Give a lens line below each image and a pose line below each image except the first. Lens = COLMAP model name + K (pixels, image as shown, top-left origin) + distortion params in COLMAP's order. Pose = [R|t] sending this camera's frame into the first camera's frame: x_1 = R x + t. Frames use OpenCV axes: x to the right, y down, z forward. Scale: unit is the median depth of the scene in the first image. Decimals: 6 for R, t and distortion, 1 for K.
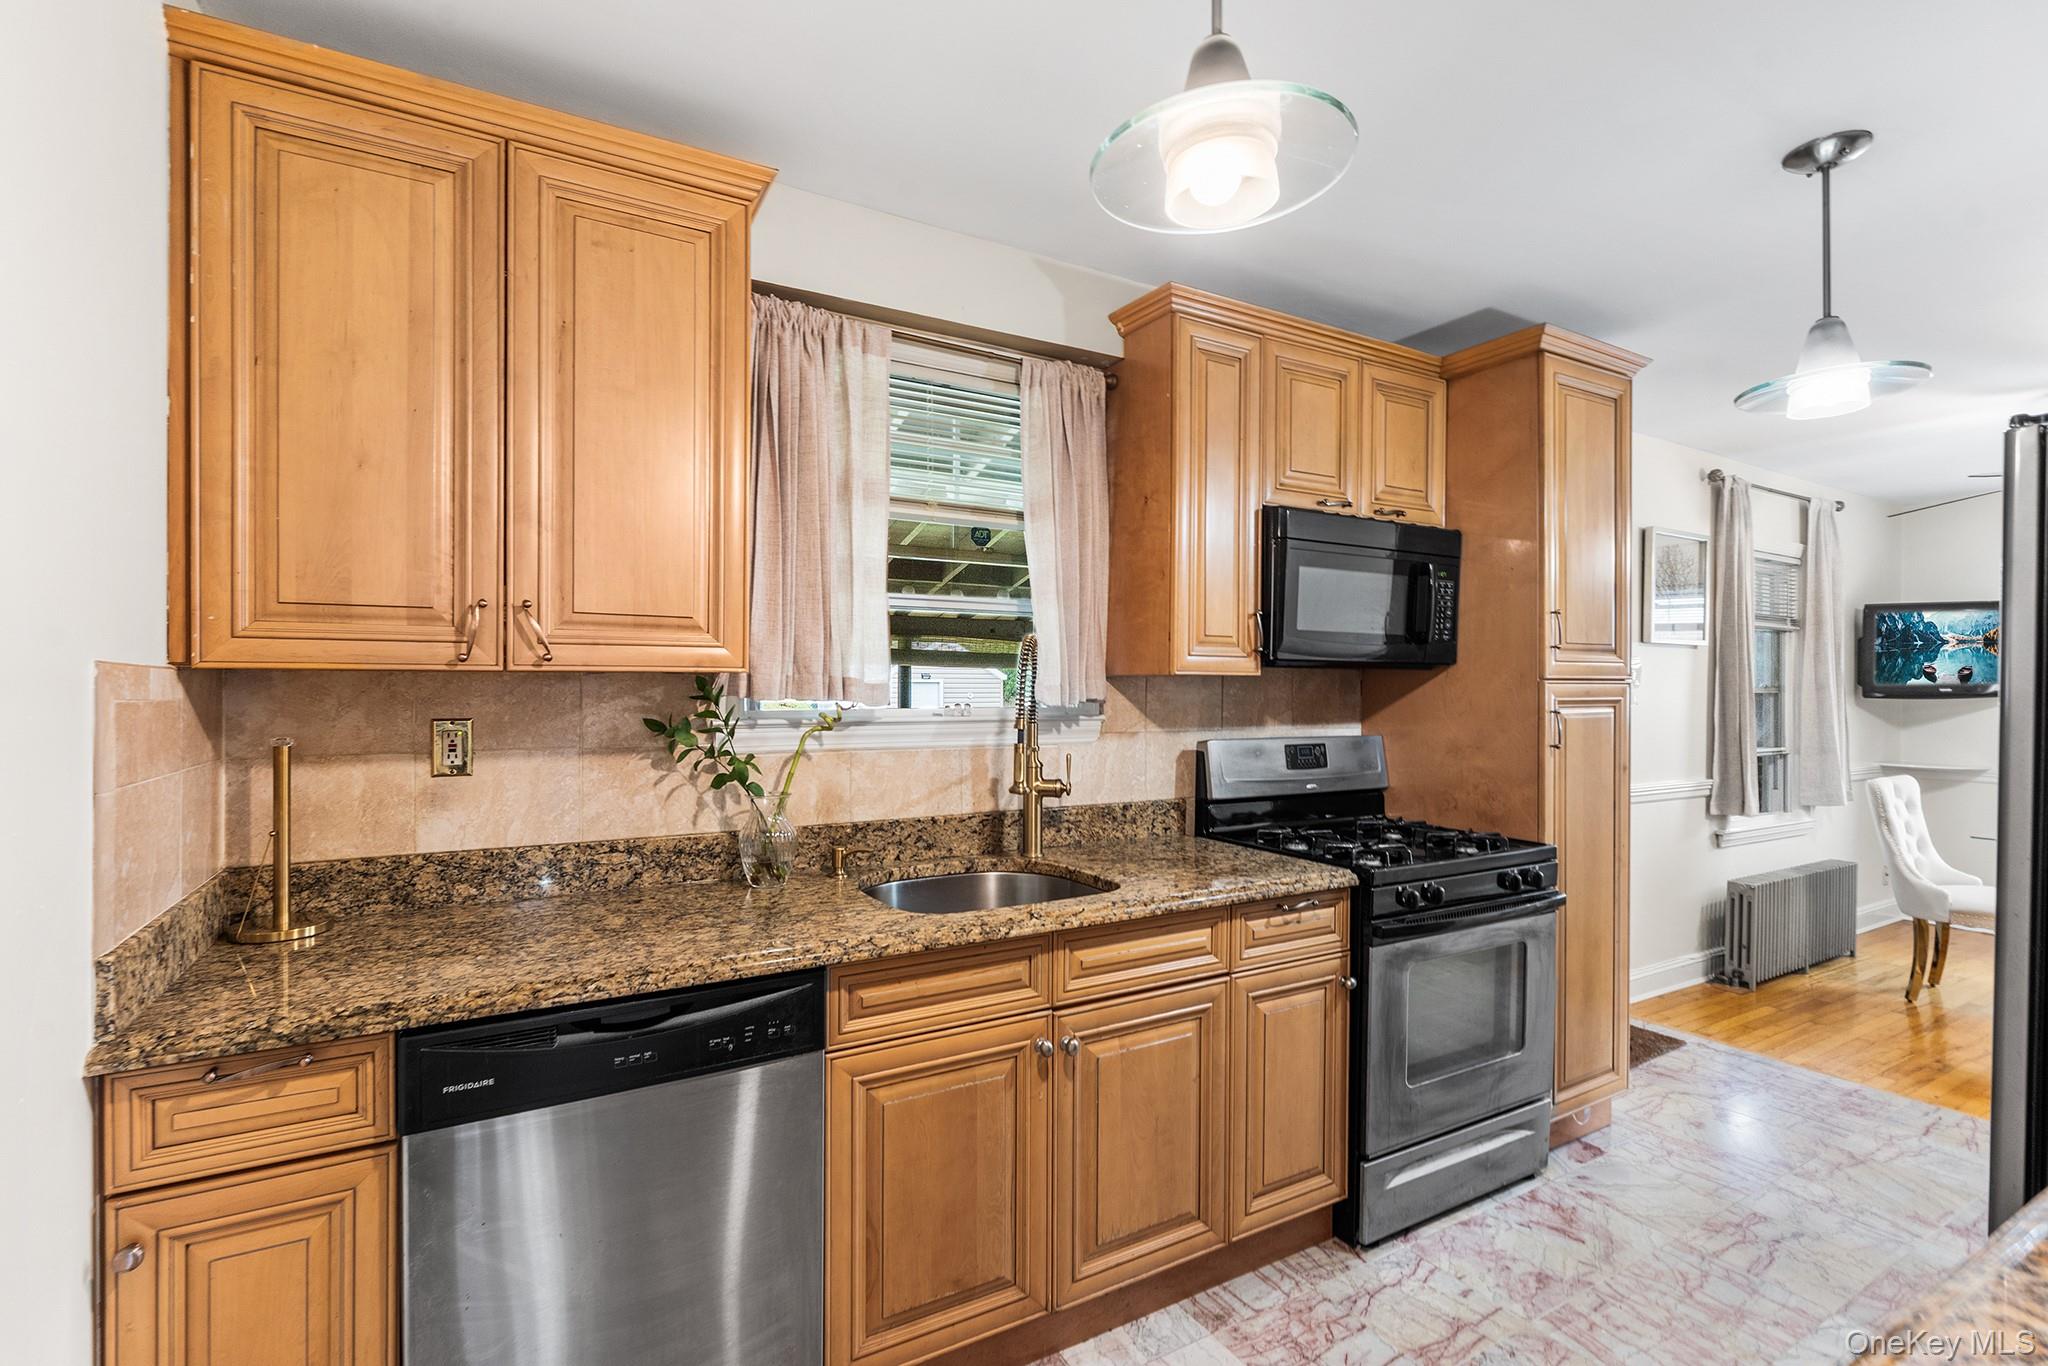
lens RADIAL K [[944.2, 0, 1022.3], [0, 944.2, 677.9], [0, 0, 1]] dist [-0.000514, -0.000411]
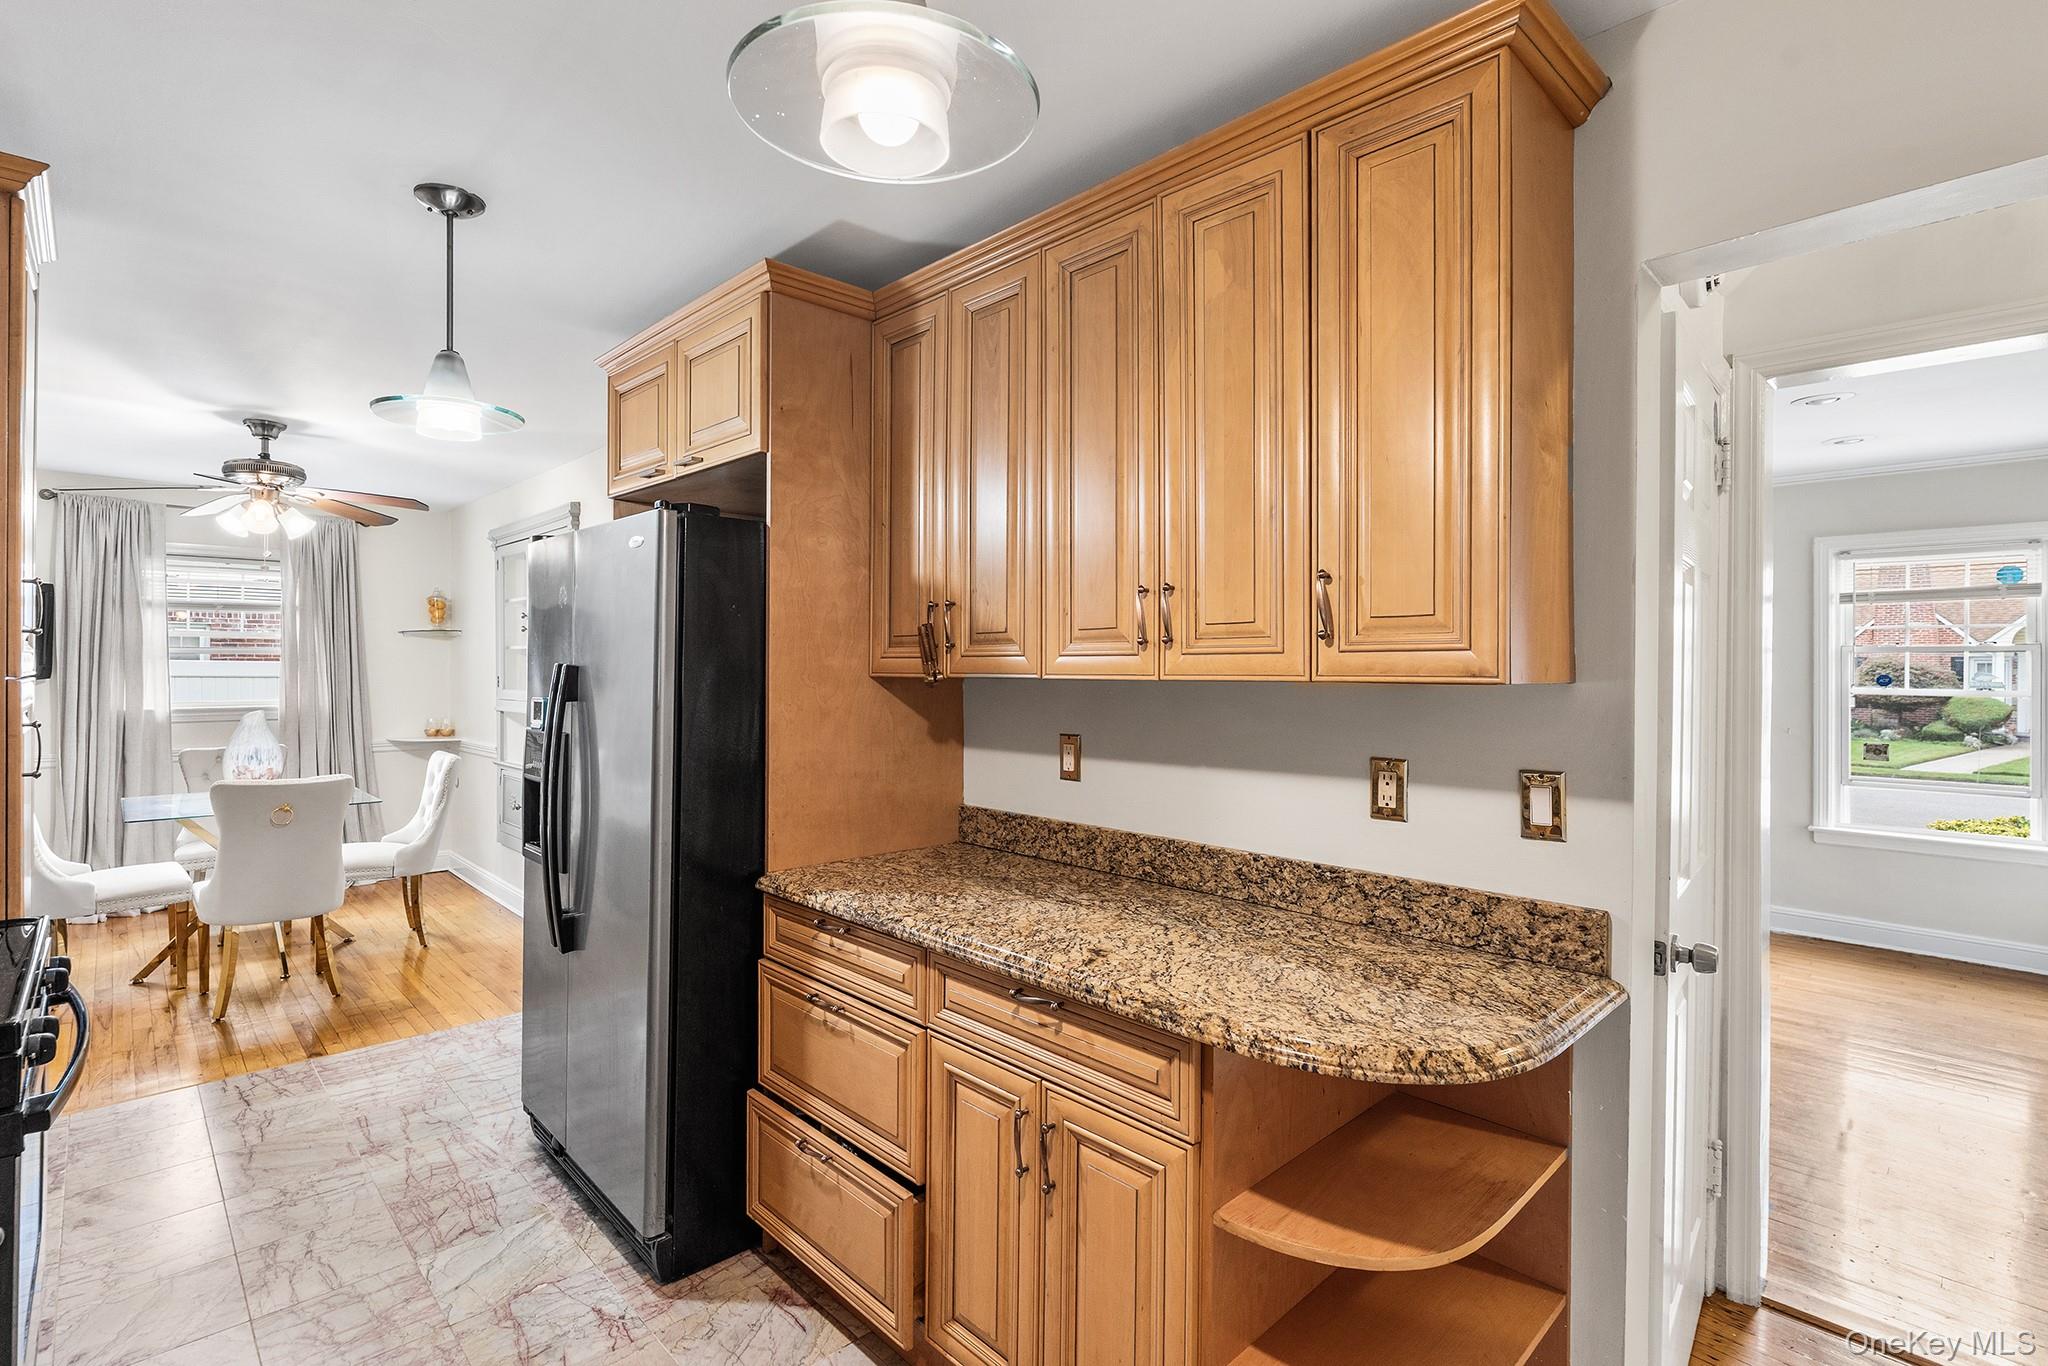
lens RADIAL K [[946.3, 0, 1004.8], [0, 946.3, 658.6], [0, 0, 1]] dist [-0.008753, 0.000217]
pose [[-0.232986, 0.003898, 0.972472, -0.343984], [-0.013755, 0.999879, -0.007304, -0.022454], [-0.972383, -0.015078, -0.232904, 0.583229]]
